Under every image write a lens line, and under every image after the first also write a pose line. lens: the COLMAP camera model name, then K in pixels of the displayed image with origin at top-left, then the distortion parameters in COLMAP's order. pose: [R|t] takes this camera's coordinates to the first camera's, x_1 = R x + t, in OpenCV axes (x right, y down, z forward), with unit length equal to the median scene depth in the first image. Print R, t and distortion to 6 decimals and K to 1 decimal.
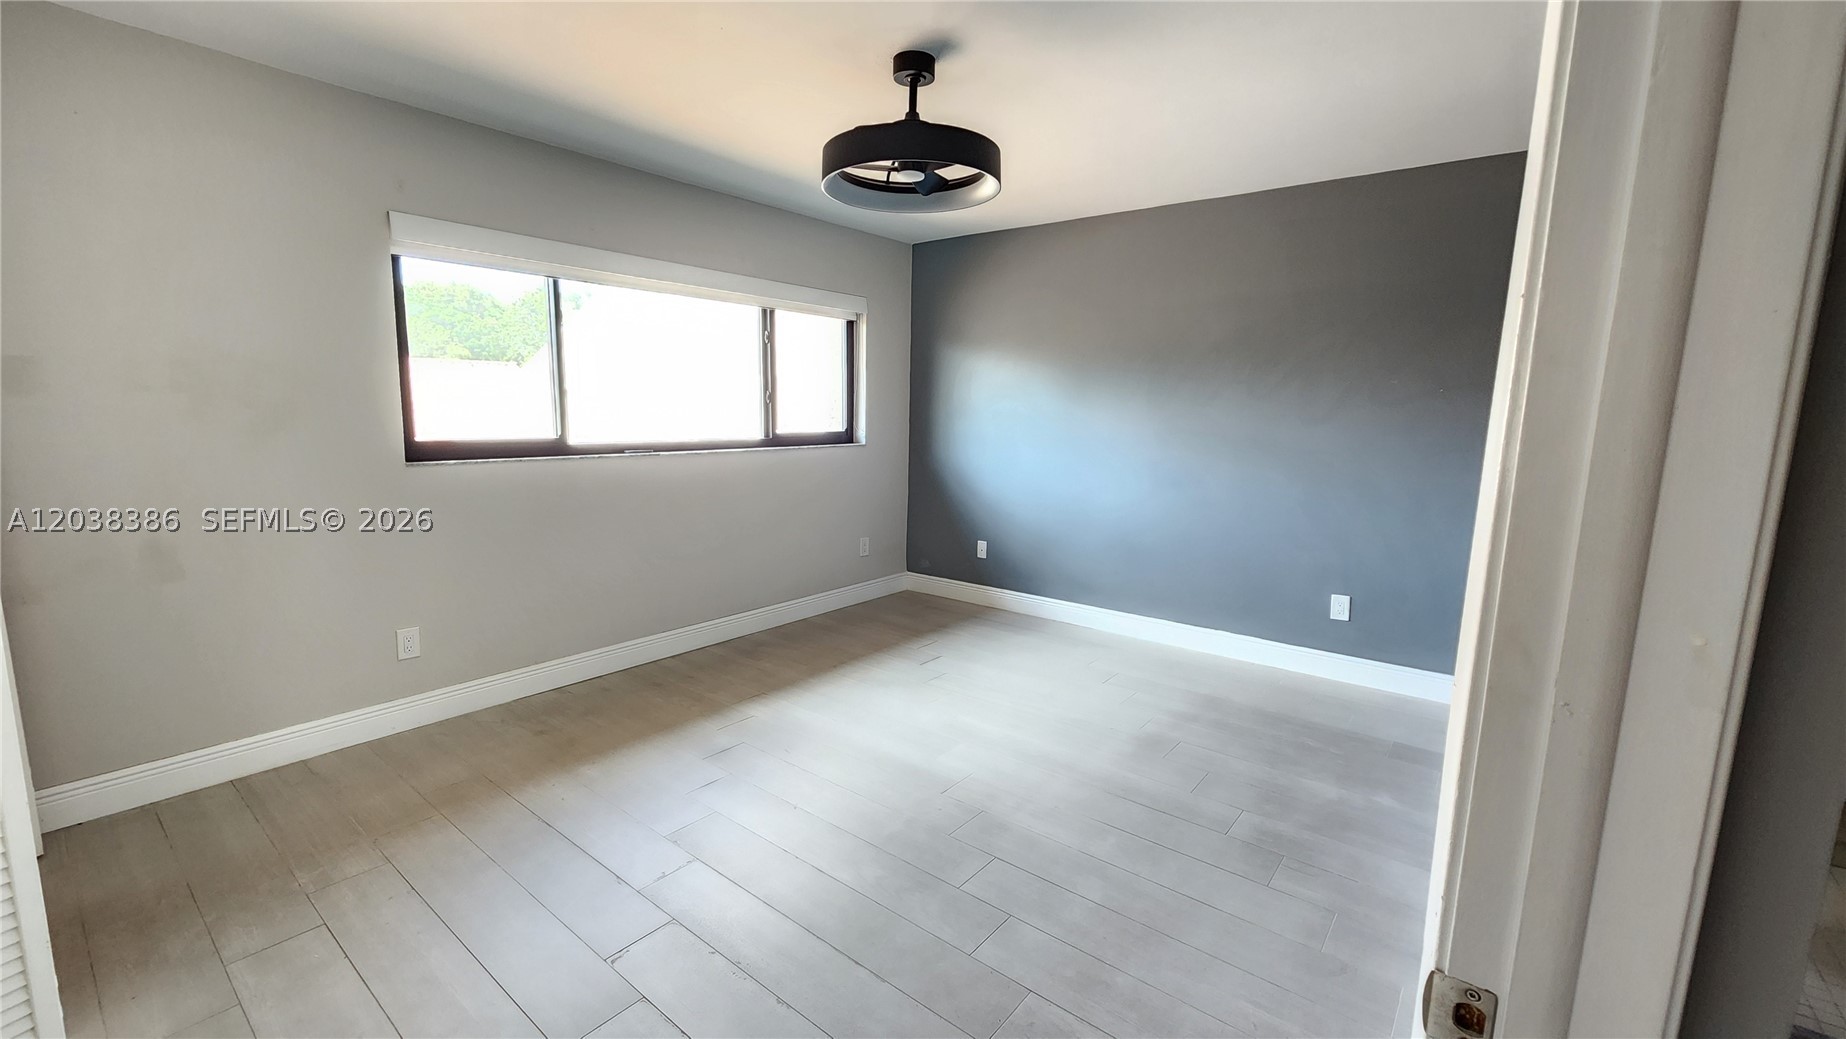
lens RADIAL K [[753.6, 0, 912.1], [0, 753.6, 518.3], [0, 0, 1]] dist [0.002623, 0.000703]
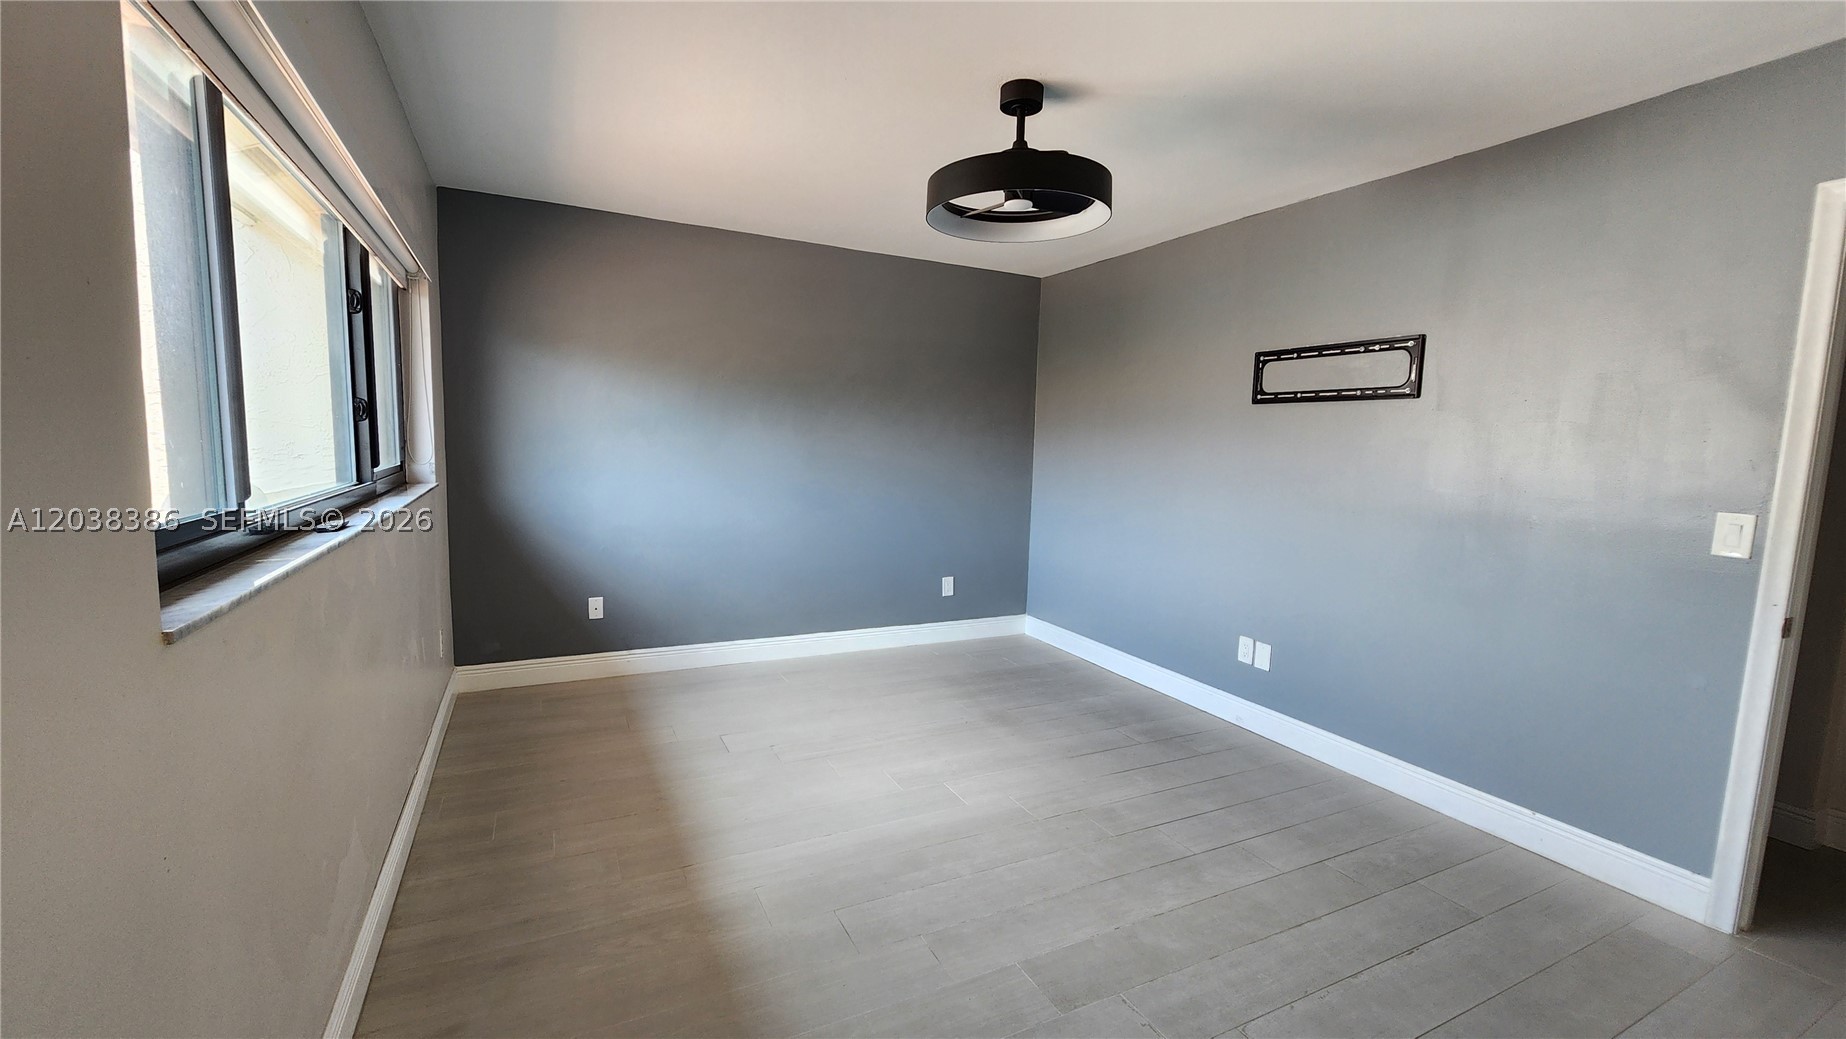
lens RADIAL K [[753.6, 0, 912.7], [0, 753.6, 523.6], [0, 0, 1]] dist [0.002623, 0.000703]
pose [[0.421642, -0.104325, 0.900741, -0.725785], [0.112129, 0.991734, 0.062375, -0.090379], [-0.899803, 0.074699, 0.429855, 0.551446]]
